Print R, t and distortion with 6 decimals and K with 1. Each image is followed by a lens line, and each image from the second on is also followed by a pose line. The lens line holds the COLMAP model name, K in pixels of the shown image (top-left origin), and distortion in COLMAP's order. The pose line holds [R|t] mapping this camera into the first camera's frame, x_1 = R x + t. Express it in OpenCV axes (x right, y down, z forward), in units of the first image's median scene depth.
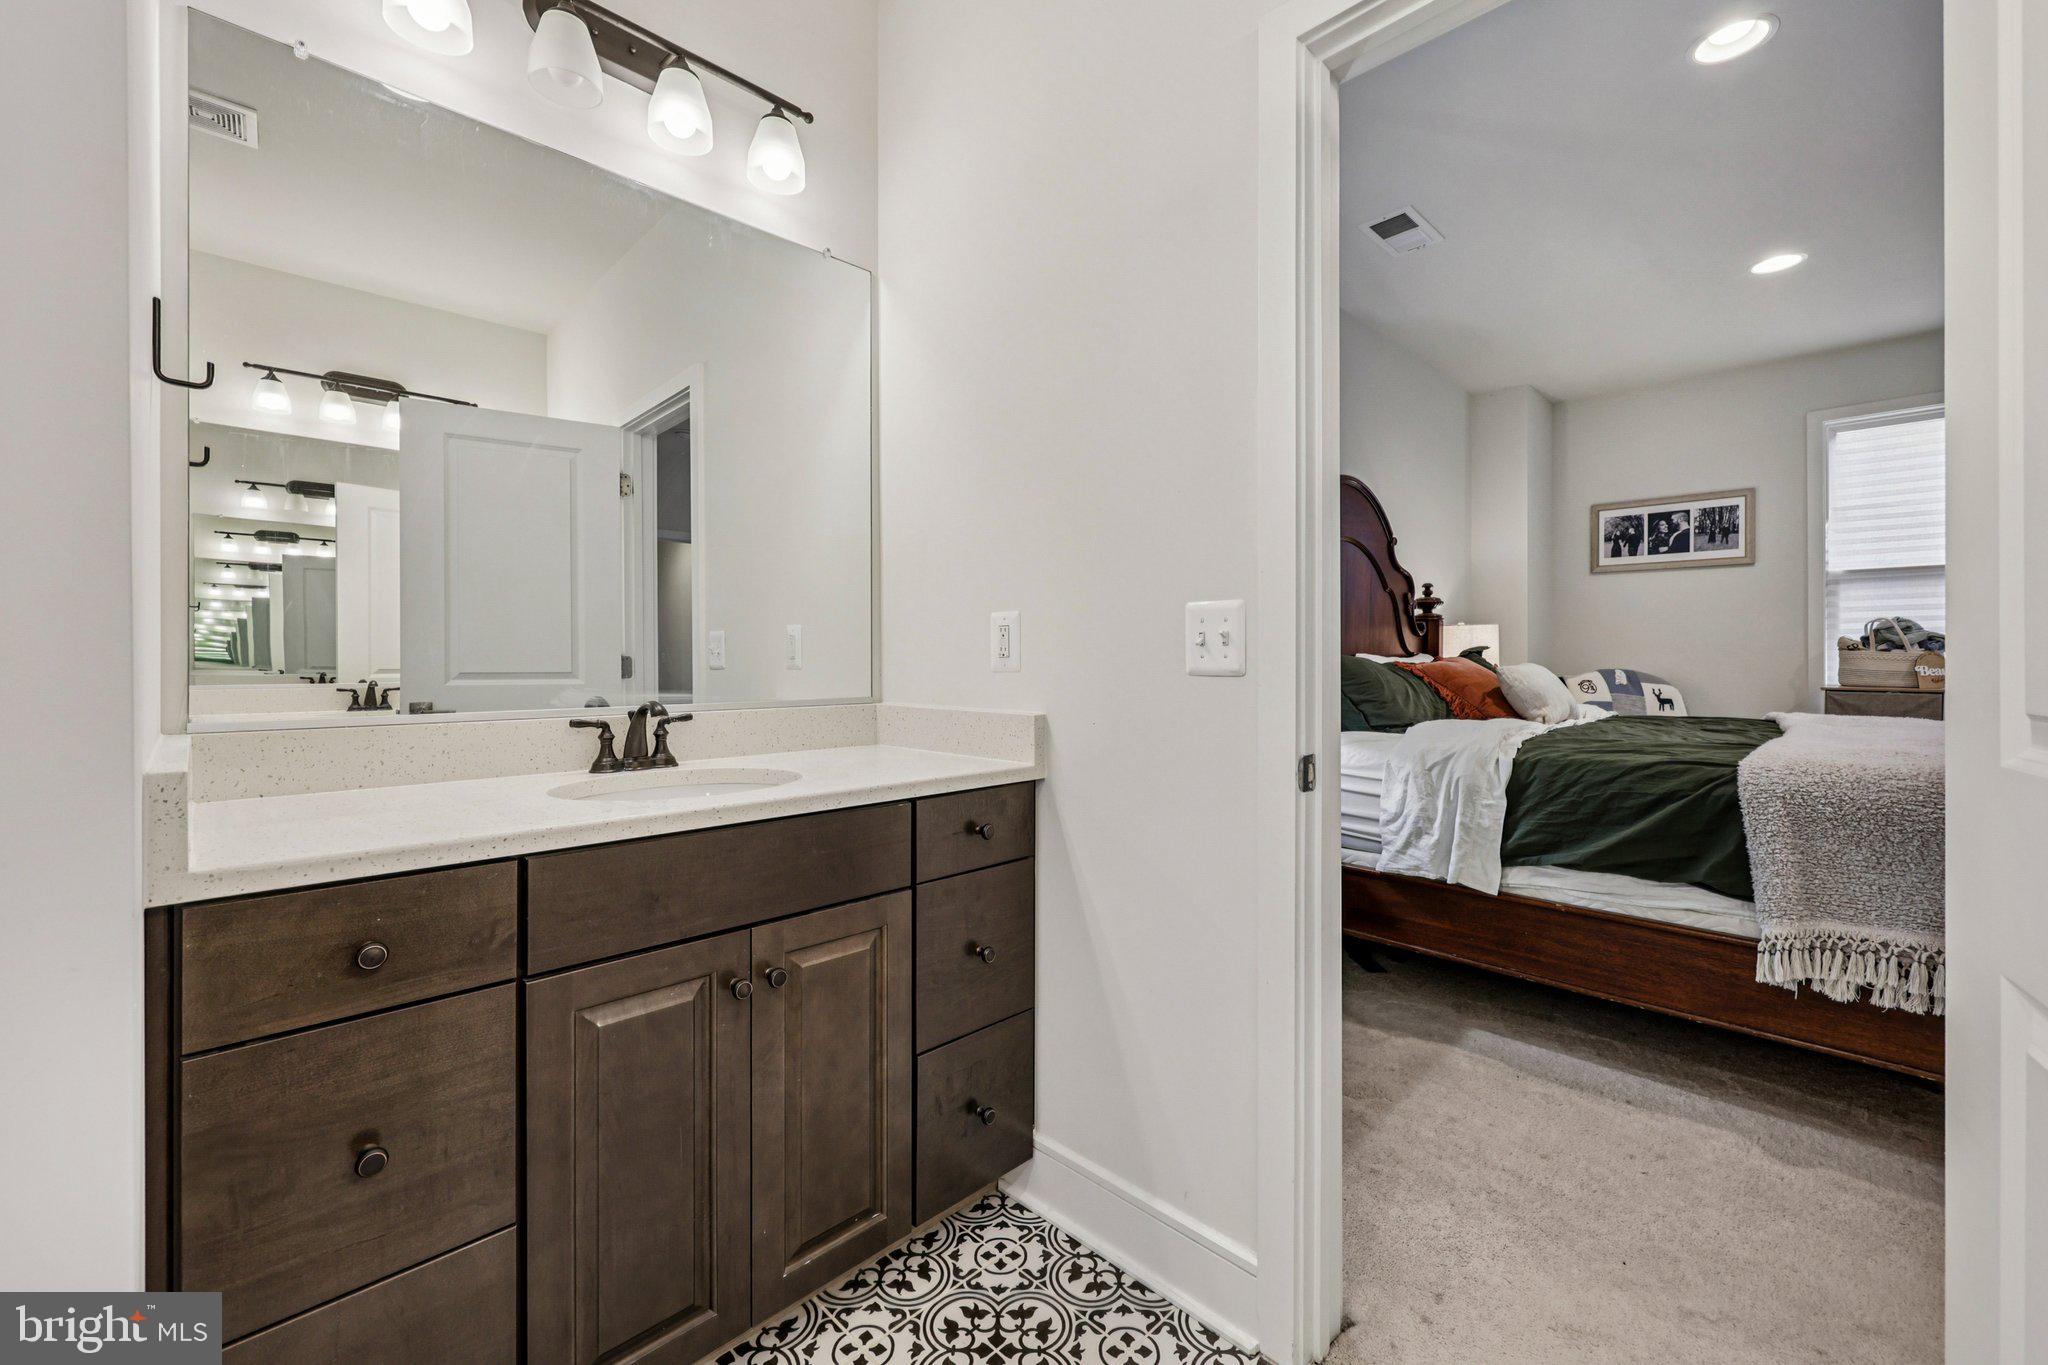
lens RADIAL K [[830.5, 0, 1024.1], [0, 830.5, 662.7], [0, 0, 1]] dist [0.001508, -0.000456]
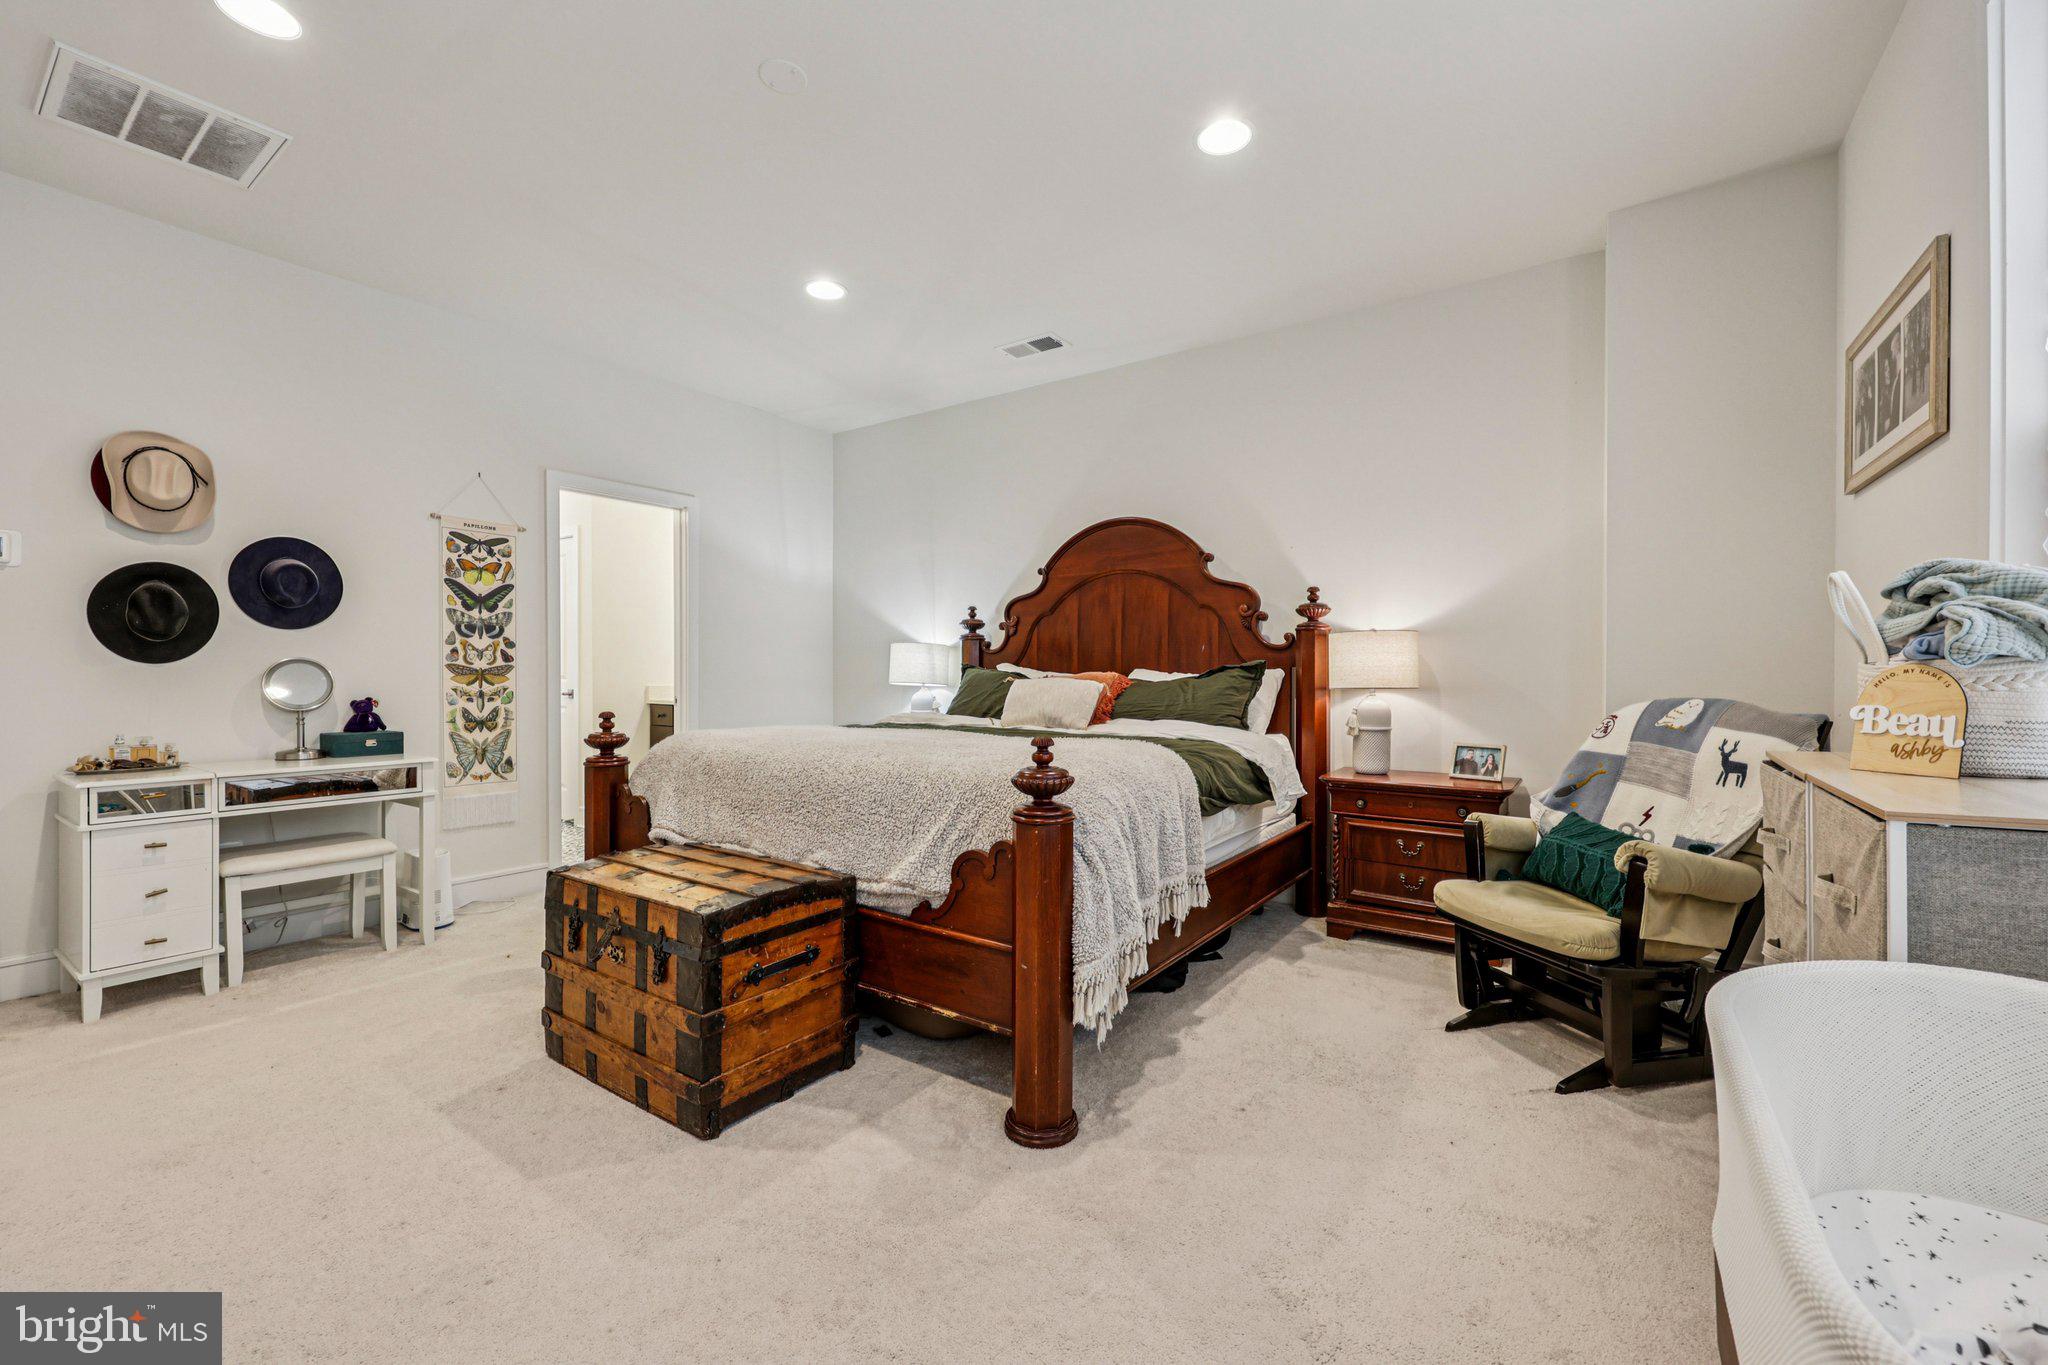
lens RADIAL K [[830.5, 0, 1022.0], [0, 830.5, 680.2], [0, 0, 1]] dist [0.001508, -0.000456]
pose [[0.177096, 0.012358, -0.984116, 1.159606], [-0.010303, 0.999890, 0.010702, -0.004761], [0.984140, 0.008244, 0.177204, 0.504969]]
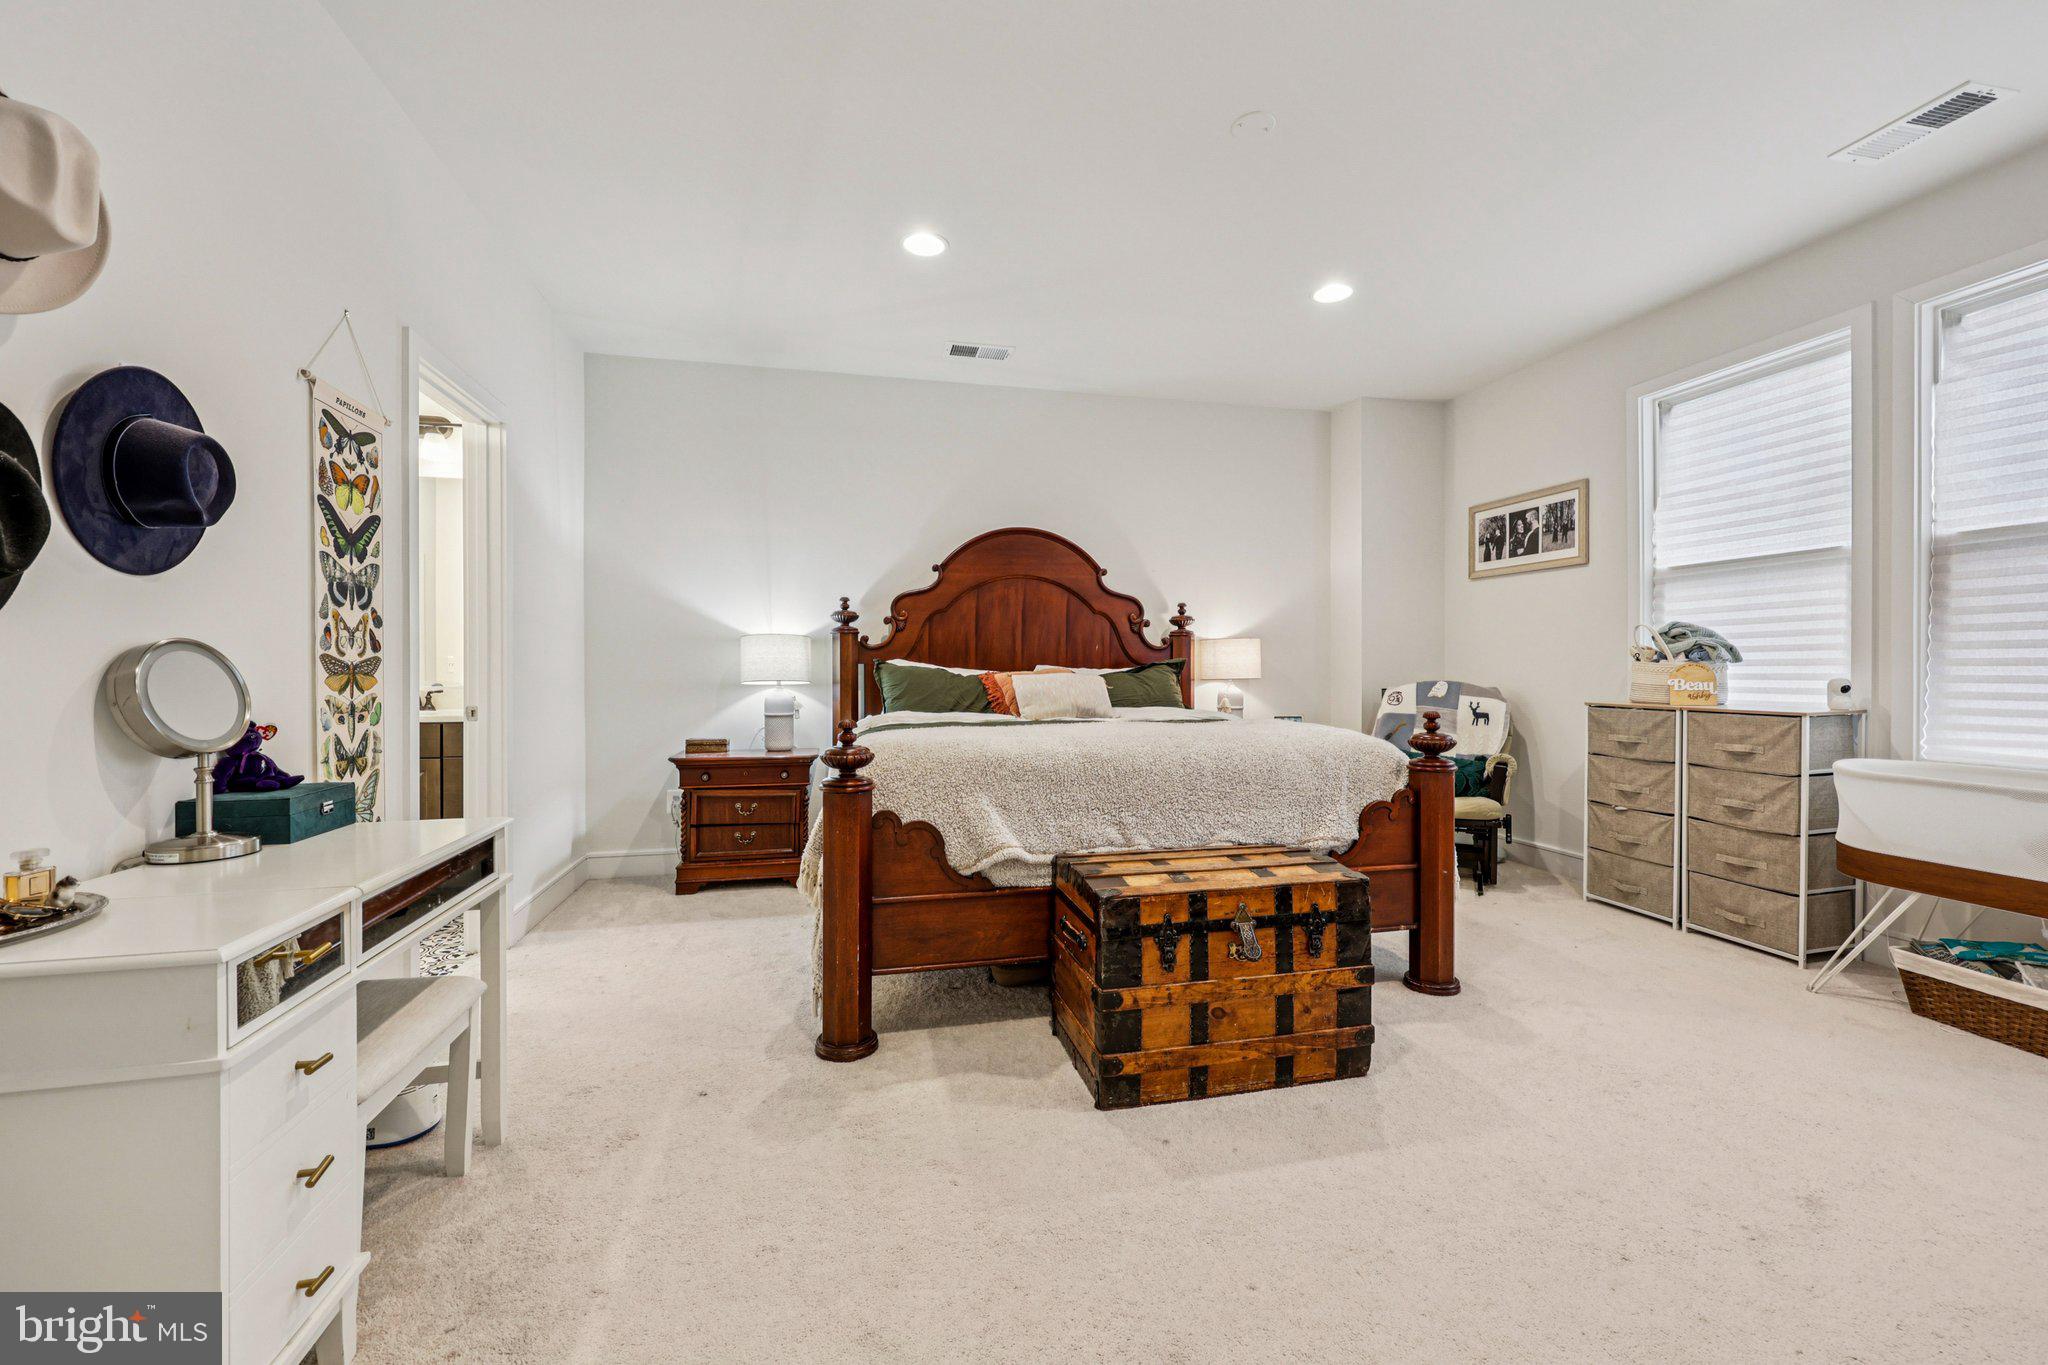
lens RADIAL K [[830.5, 0, 1028.6], [0, 830.5, 678.7], [0, 0, 1]] dist [0.001508, -0.000456]
pose [[0.854780, 0.008176, -0.518926, 0.814032], [-0.005622, 0.999963, 0.006495, 0.001510], [0.518960, -0.002635, 0.854794, -0.069557]]
